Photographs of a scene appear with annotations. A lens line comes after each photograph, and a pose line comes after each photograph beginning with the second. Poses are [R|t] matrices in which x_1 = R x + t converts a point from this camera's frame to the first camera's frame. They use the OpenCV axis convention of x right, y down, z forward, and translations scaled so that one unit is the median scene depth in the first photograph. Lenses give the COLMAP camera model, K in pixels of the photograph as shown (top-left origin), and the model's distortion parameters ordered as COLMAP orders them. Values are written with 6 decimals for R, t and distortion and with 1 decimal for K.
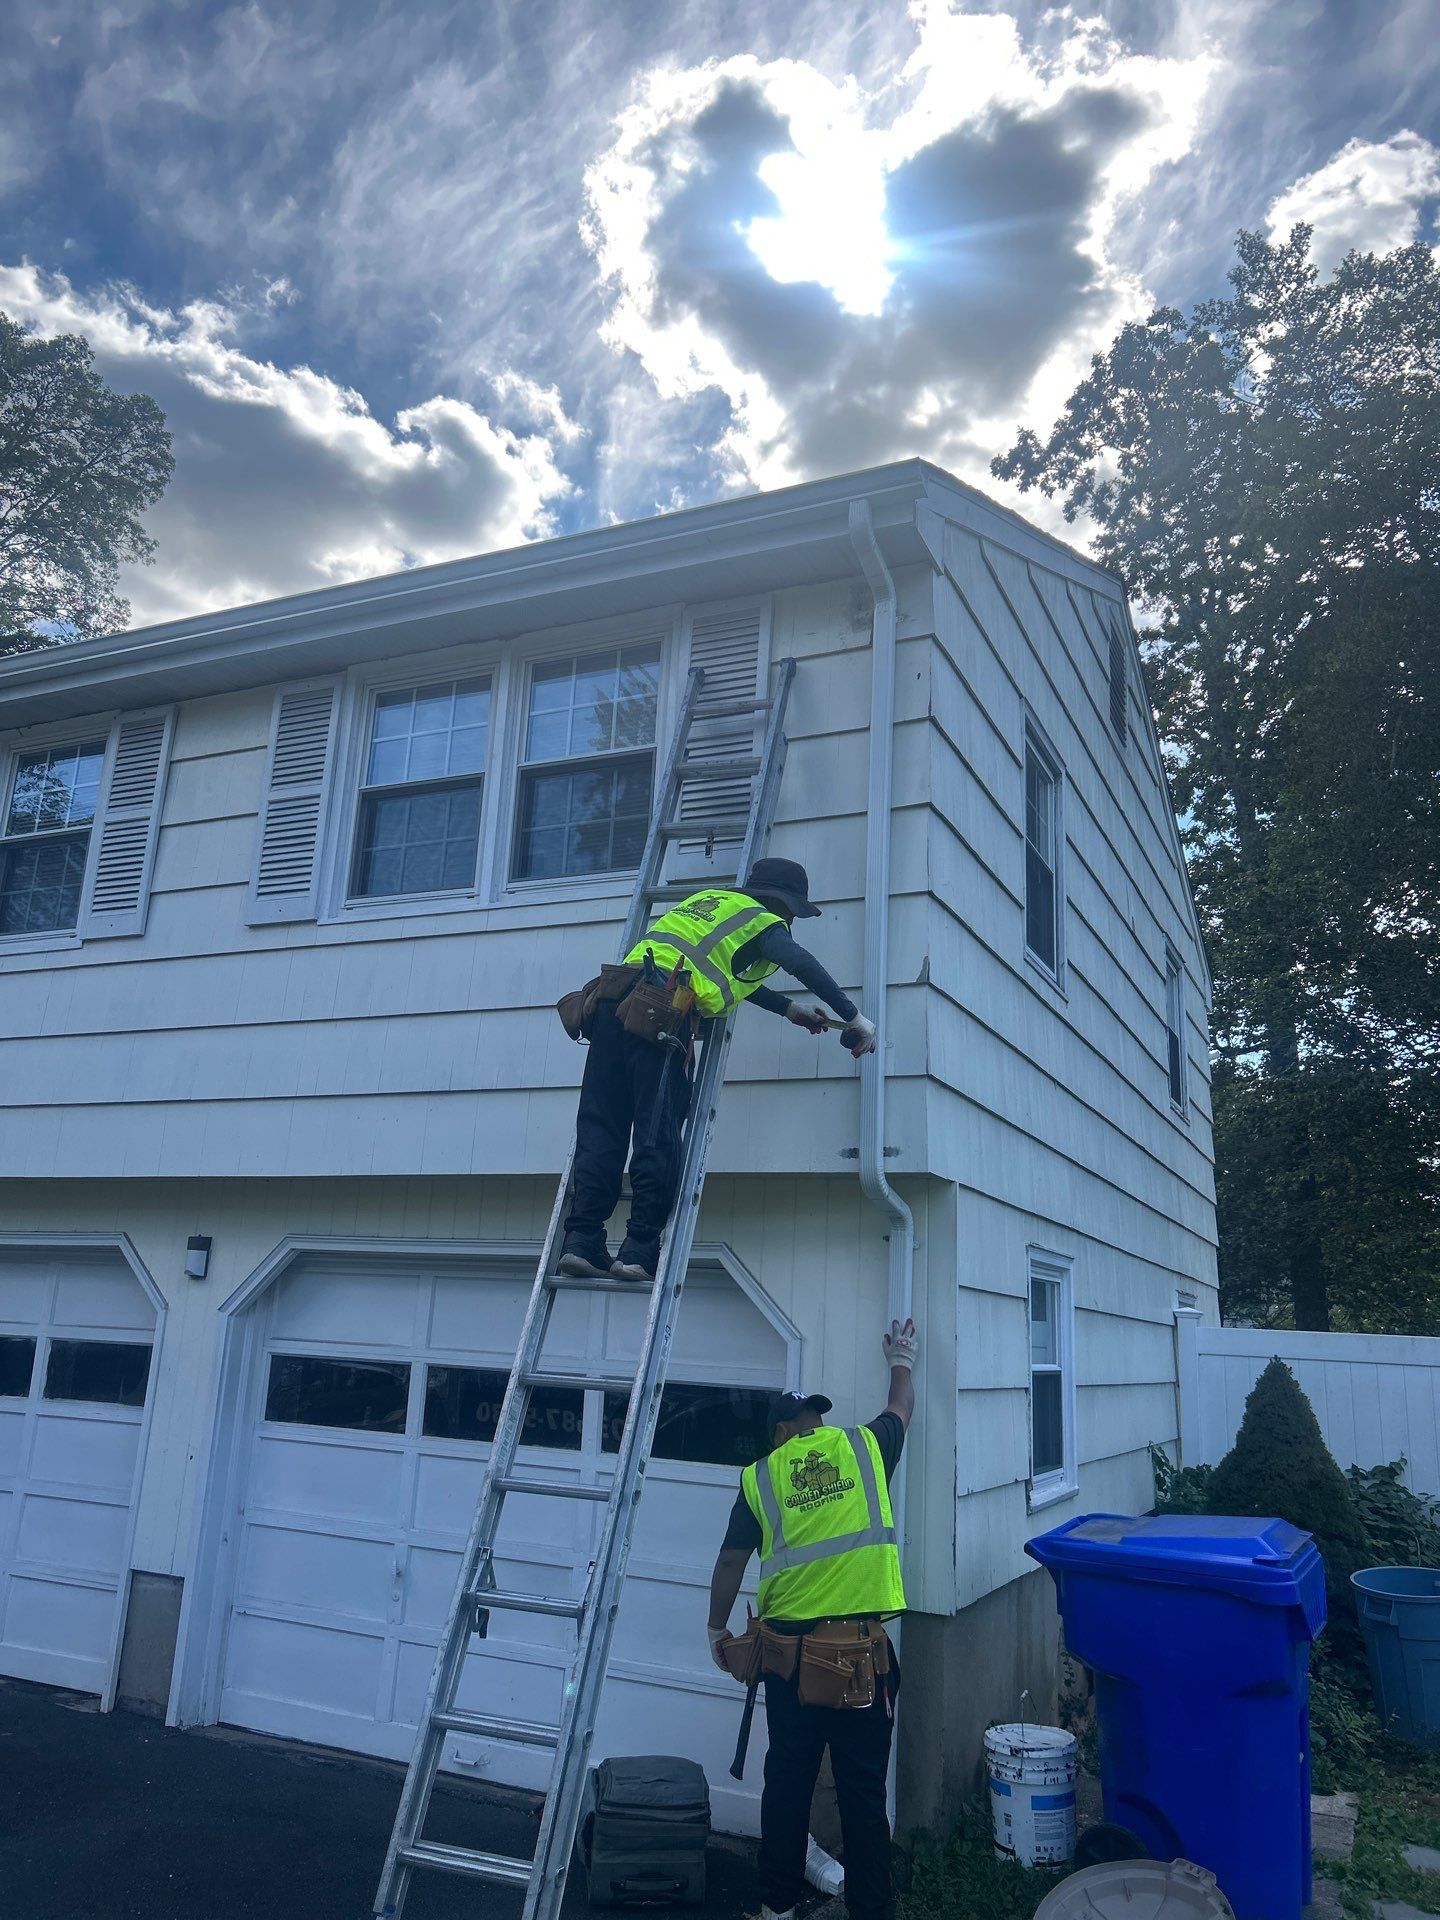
lens RADIAL K [[1456.0, 0, 716.3], [0, 1456.0, 956.8], [0, 0, 1]] dist [0.015884, -0.000331]
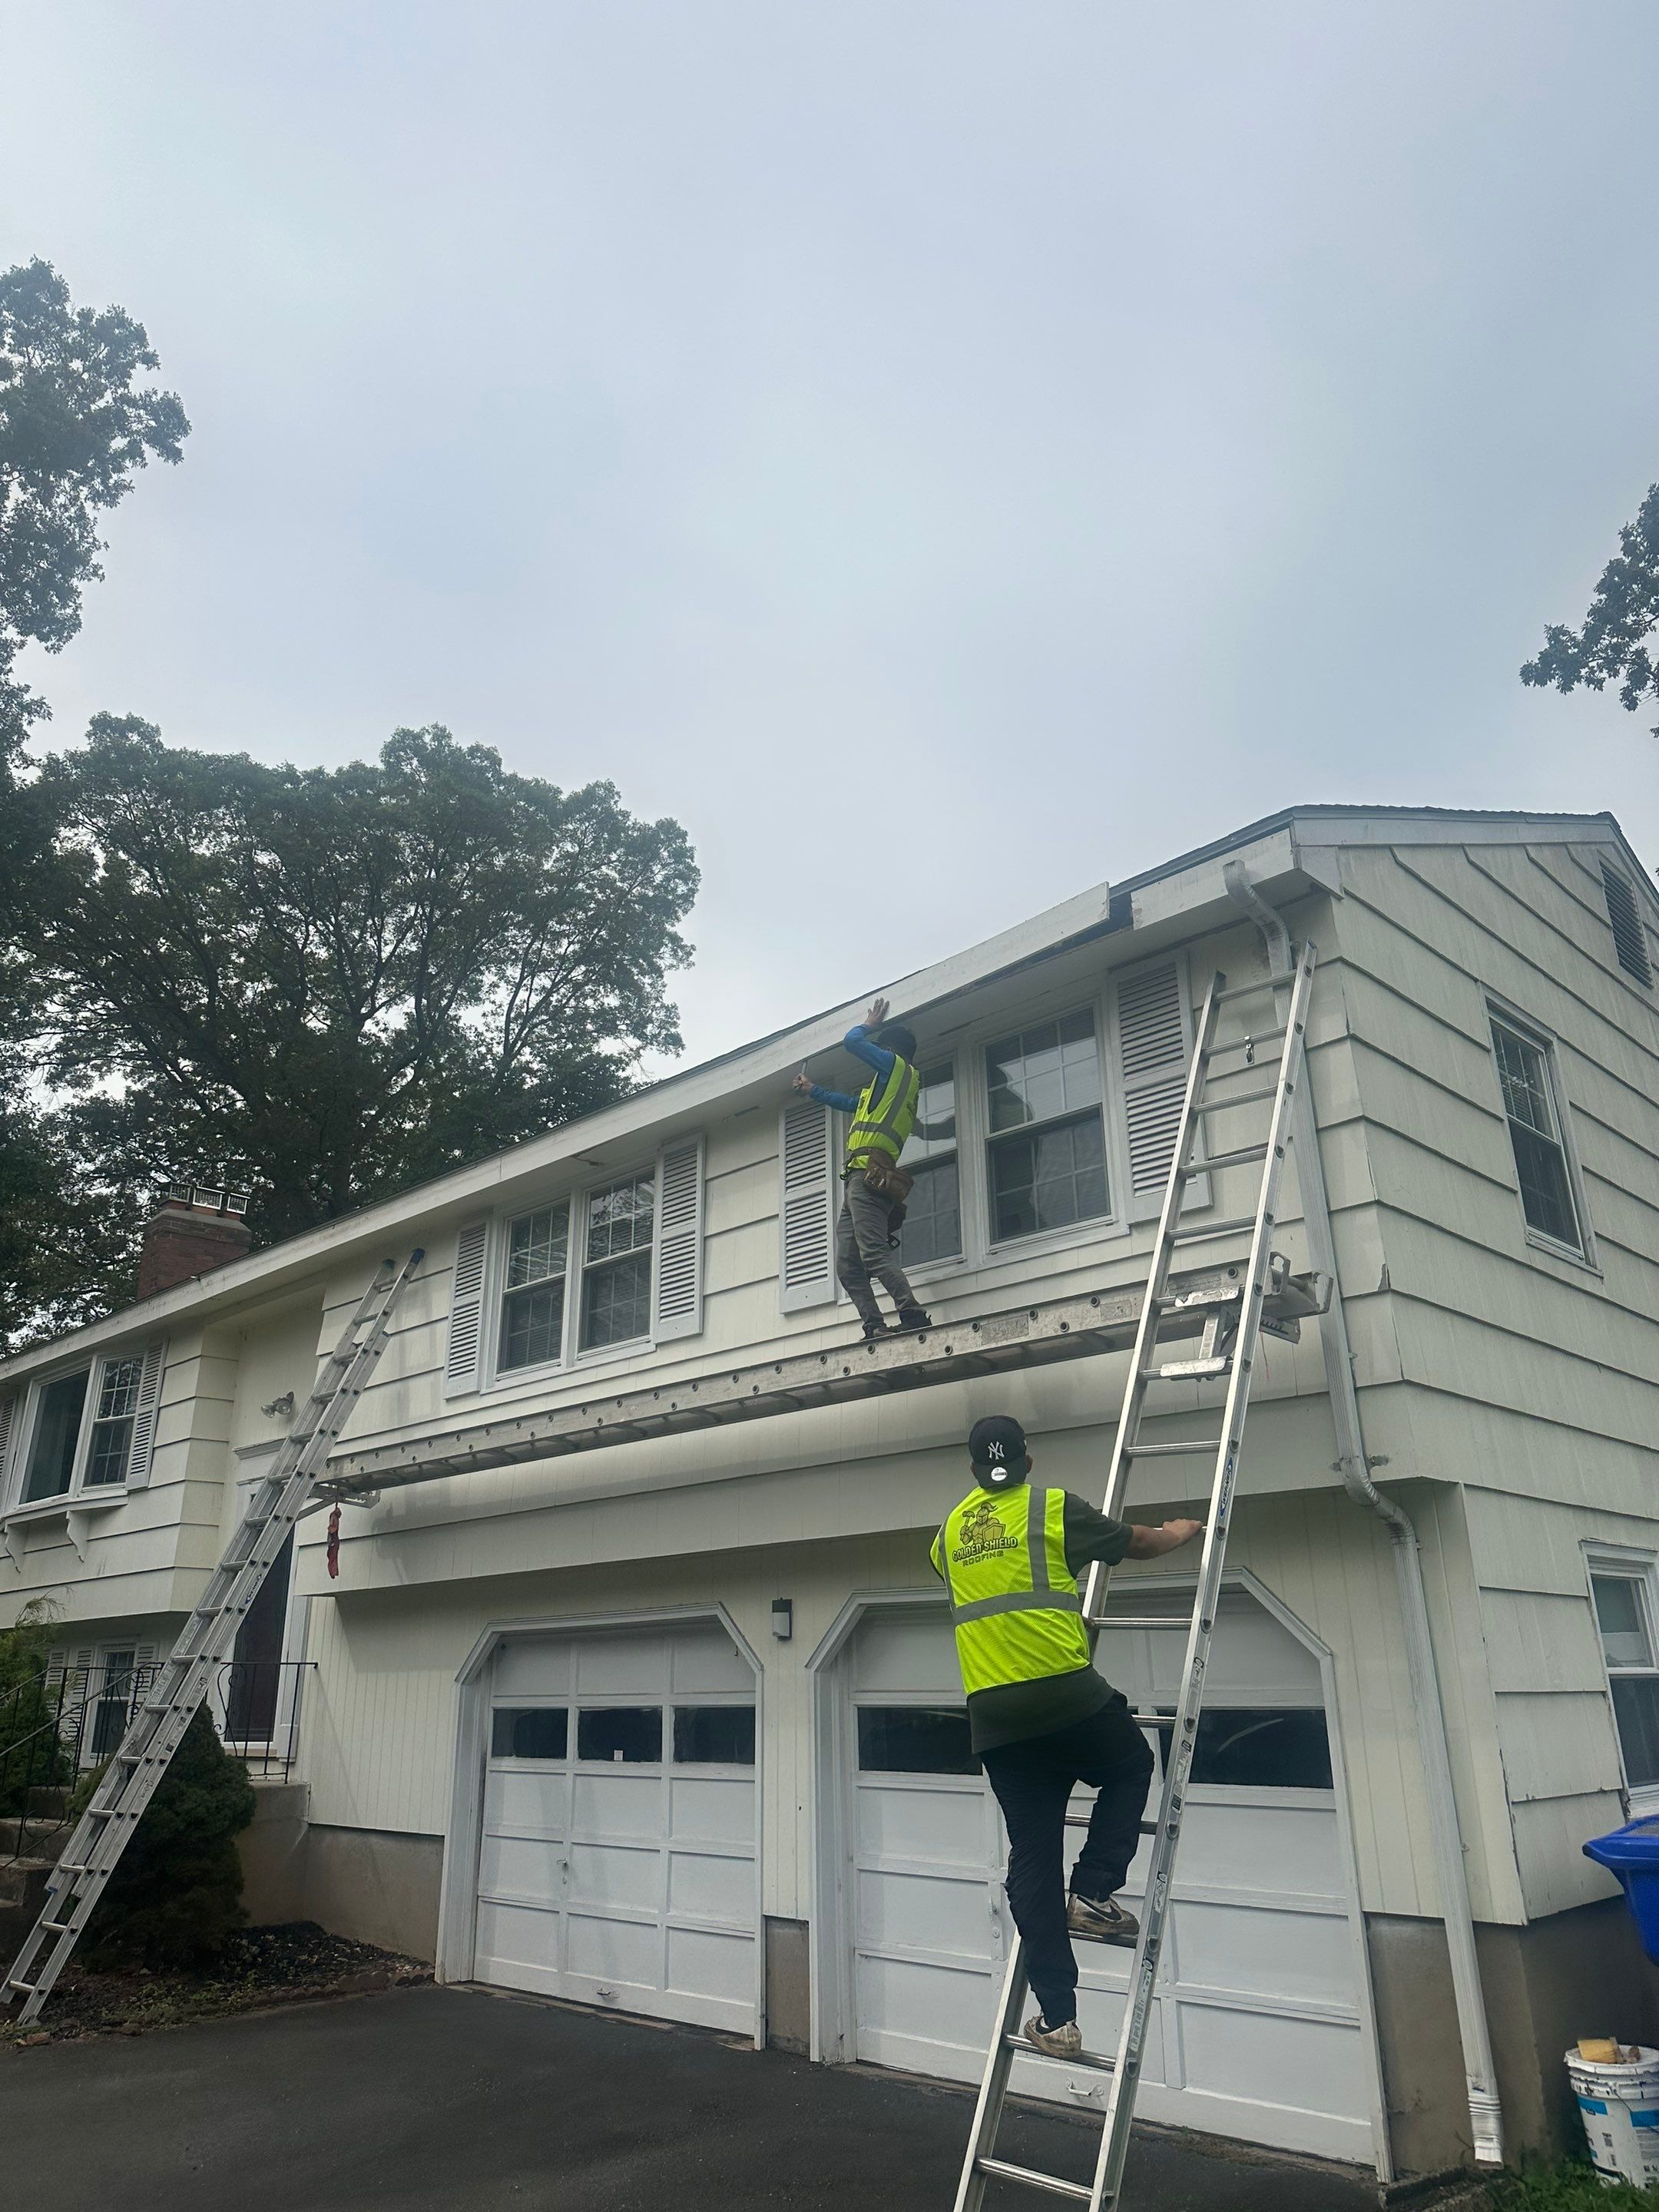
lens RADIAL K [[1553.3, 0, 835.8], [0, 1553.3, 1105.0], [0, 0, 1]] dist [0.016103, -0.024454]
pose [[0.941244, -0.174158, -0.289360, 0.086109], [0.140542, 0.981058, -0.133313, -0.014109], [0.307097, 0.084812, 0.947891, -0.129860]]
